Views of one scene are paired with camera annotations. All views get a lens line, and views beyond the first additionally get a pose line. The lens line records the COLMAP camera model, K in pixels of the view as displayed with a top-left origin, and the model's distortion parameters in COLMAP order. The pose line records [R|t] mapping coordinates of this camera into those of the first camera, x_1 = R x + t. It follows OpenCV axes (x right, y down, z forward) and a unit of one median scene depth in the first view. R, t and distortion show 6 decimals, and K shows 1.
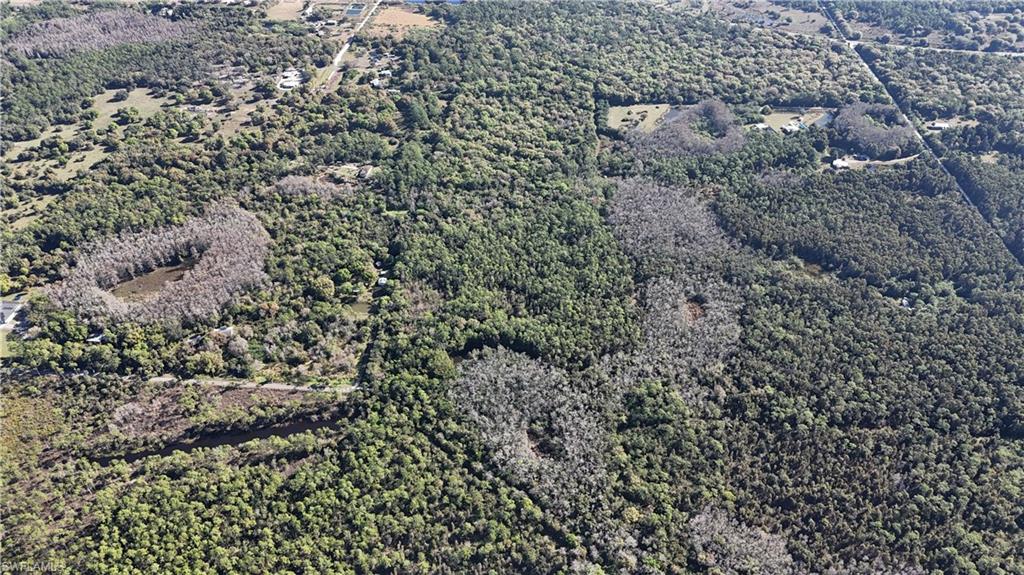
lens RADIAL K [[757.7, 0, 509.2], [0, 757.7, 287.7], [0, 0, 1]] dist [0.069393, -0.067450]
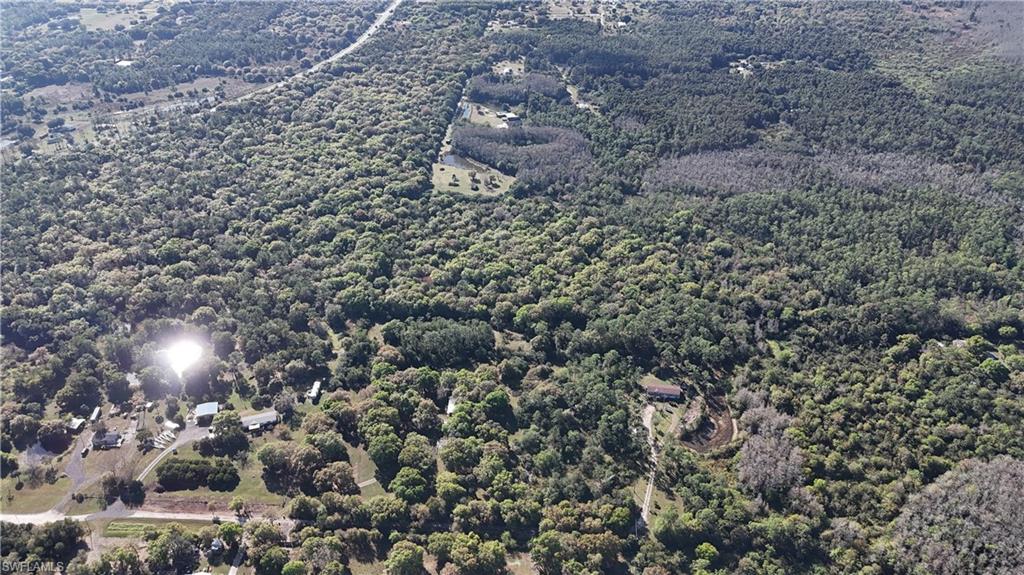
lens RADIAL K [[757.7, 0, 515.0], [0, 757.7, 293.3], [0, 0, 1]] dist [0.069393, -0.067450]
pose [[-0.010574, -0.527522, 0.849475, -0.599375], [0.625459, 0.659333, 0.417230, -0.482404], [-0.780186, 0.535724, 0.322972, 0.849817]]
